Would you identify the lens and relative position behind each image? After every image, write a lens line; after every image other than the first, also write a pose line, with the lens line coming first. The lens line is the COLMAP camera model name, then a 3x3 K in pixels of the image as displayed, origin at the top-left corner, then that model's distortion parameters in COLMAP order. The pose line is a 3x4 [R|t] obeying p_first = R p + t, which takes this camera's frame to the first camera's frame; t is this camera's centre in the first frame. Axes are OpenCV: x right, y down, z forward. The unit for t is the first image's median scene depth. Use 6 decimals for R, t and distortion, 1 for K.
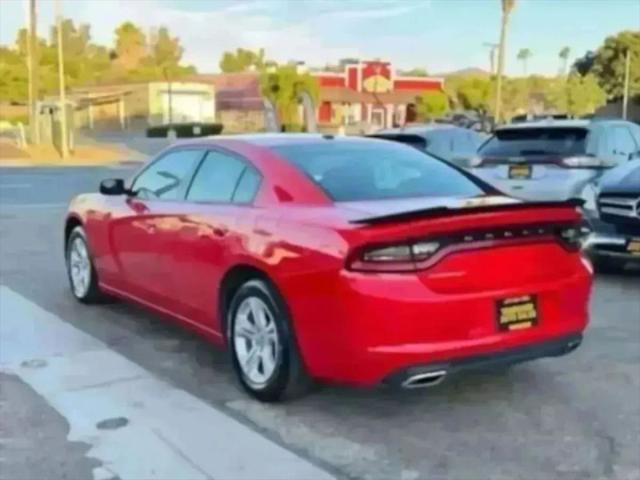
lens RADIAL K [[806.2, 0, 319.3], [0, 806.2, 238.6], [0, 0, 1]] dist [0.098320, 0.000000]
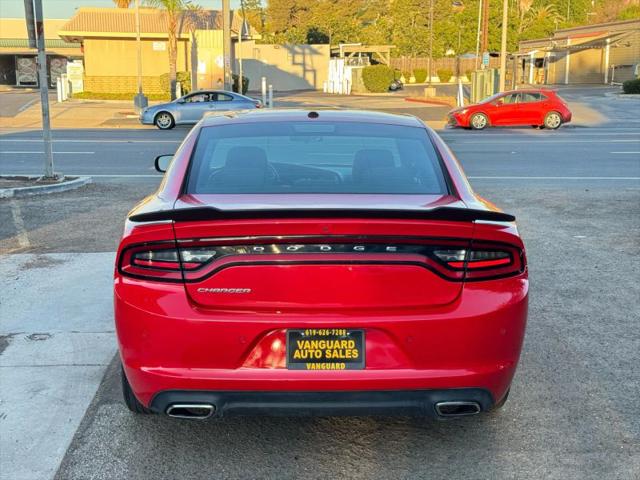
lens RADIAL K [[991.4, 0, 307.9], [0, 991.4, 246.7], [0, 0, 1]] dist [0.122414, 0.000000]
pose [[0.842303, 0.088745, -0.531648, 0.054971], [-0.072197, 0.996040, 0.051881, -0.004179], [0.534147, -0.005317, 0.845375, 0.013775]]
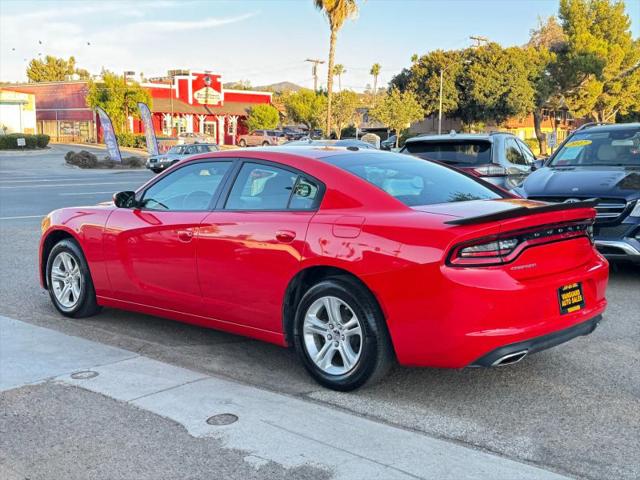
lens RADIAL K [[806.2, 0, 317.2], [0, 806.2, 234.3], [0, 0, 1]] dist [0.098320, 0.000000]
pose [[0.974598, -0.028007, 0.222202, -0.027813], [0.032384, 0.999346, -0.016077, 0.000545], [-0.221606, 0.022864, 0.974868, -0.004751]]
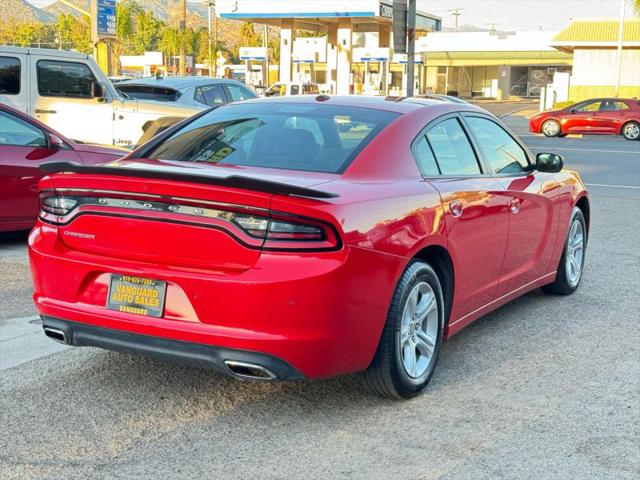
lens RADIAL K [[991.4, 0, 317.8], [0, 991.4, 246.3], [0, 0, 1]] dist [0.122414, 0.000000]
pose [[0.451267, 0.152520, -0.879259, 0.095183], [-0.145462, 0.984681, 0.096151, -0.006902], [0.880454, 0.084509, 0.466540, 0.050416]]
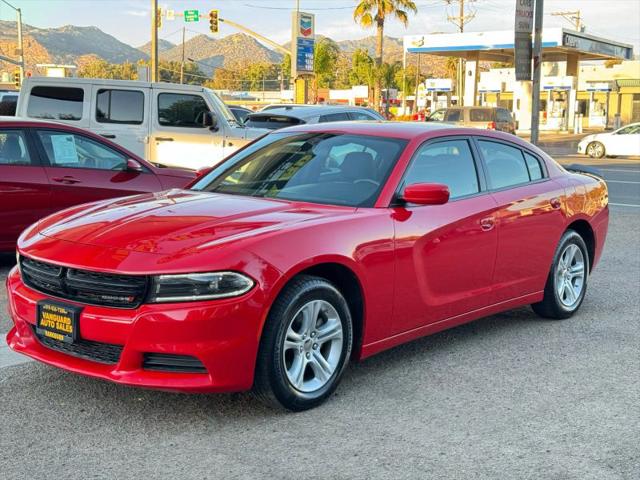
lens RADIAL K [[927.6, 0, 315.3], [0, 927.6, 235.5], [0, 0, 1]] dist [0.104718, 0.000000]
pose [[0.237772, 0.131858, -0.962329, 0.099306], [-0.149038, 0.983963, 0.097999, -0.010667], [0.959819, 0.120122, 0.253611, 0.077397]]
